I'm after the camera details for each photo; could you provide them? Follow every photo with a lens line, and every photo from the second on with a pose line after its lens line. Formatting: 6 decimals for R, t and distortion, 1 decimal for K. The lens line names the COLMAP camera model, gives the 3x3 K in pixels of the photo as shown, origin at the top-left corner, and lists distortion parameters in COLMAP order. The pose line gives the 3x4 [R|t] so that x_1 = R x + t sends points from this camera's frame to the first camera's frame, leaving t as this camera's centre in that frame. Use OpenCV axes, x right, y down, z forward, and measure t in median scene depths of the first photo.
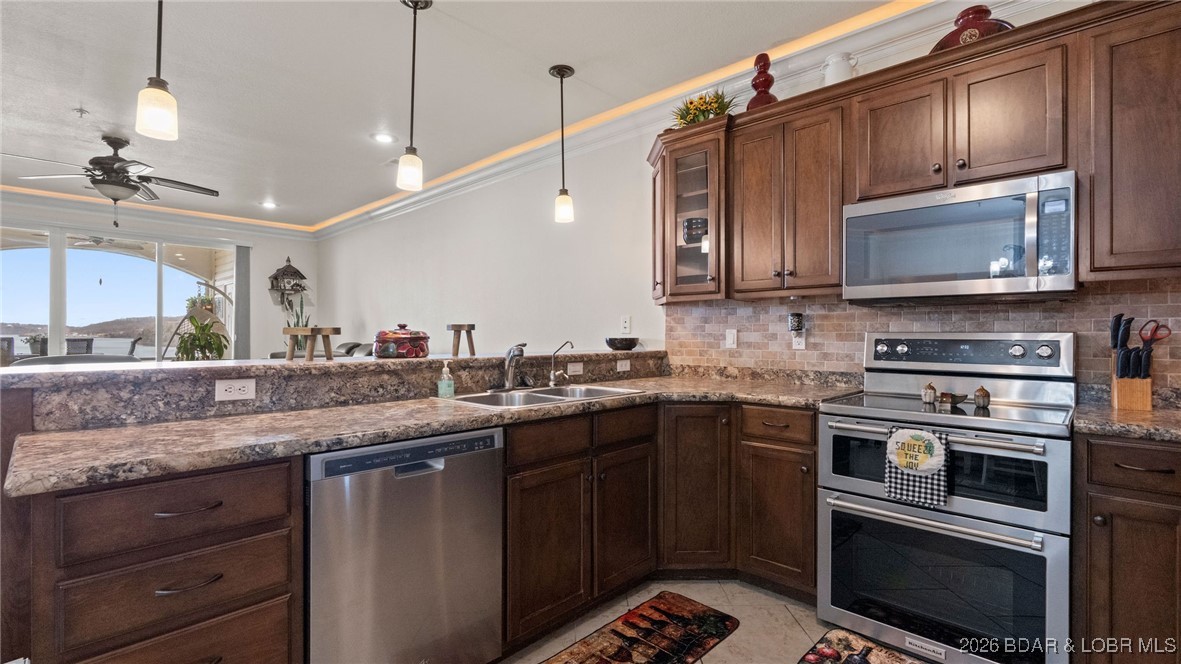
lens RADIAL K [[530.5, 0, 585.5], [0, 530.5, 329.2], [0, 0, 1]] dist [-0.008190, 0.002453]
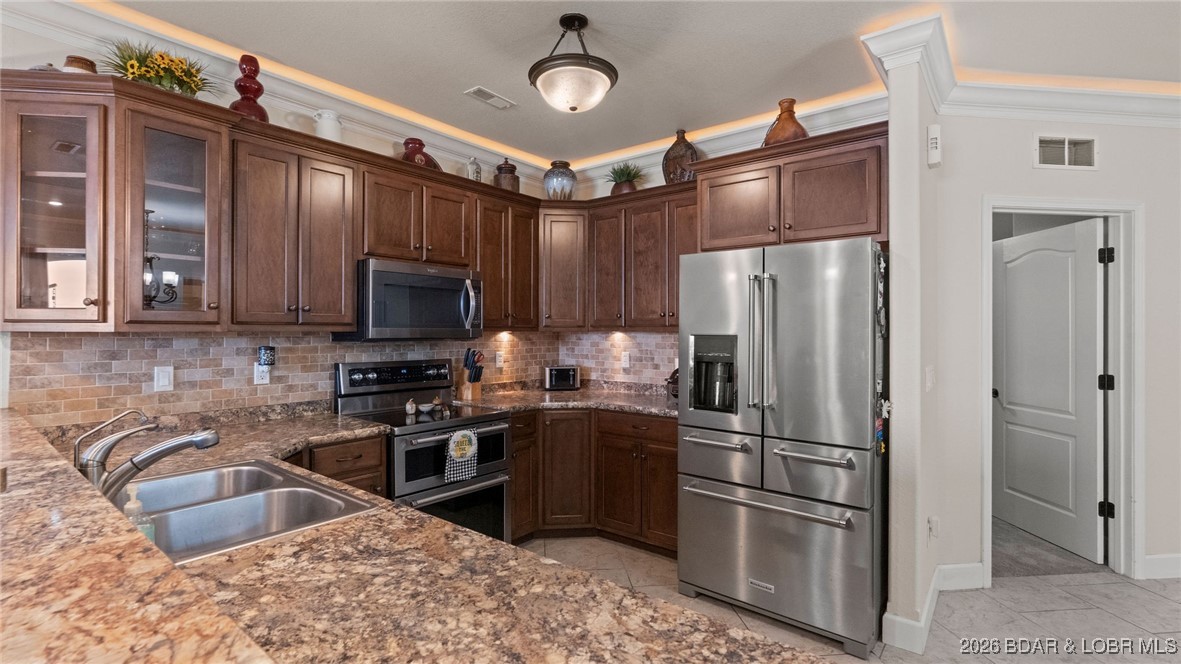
lens RADIAL K [[530.5, 0, 585.0], [0, 530.5, 330.2], [0, 0, 1]] dist [-0.008190, 0.002453]
pose [[-0.078167, -0.000207, 0.996940, -0.641956], [-0.012144, 0.999926, -0.000745, -0.070723], [-0.996866, -0.012165, -0.078164, 0.549348]]
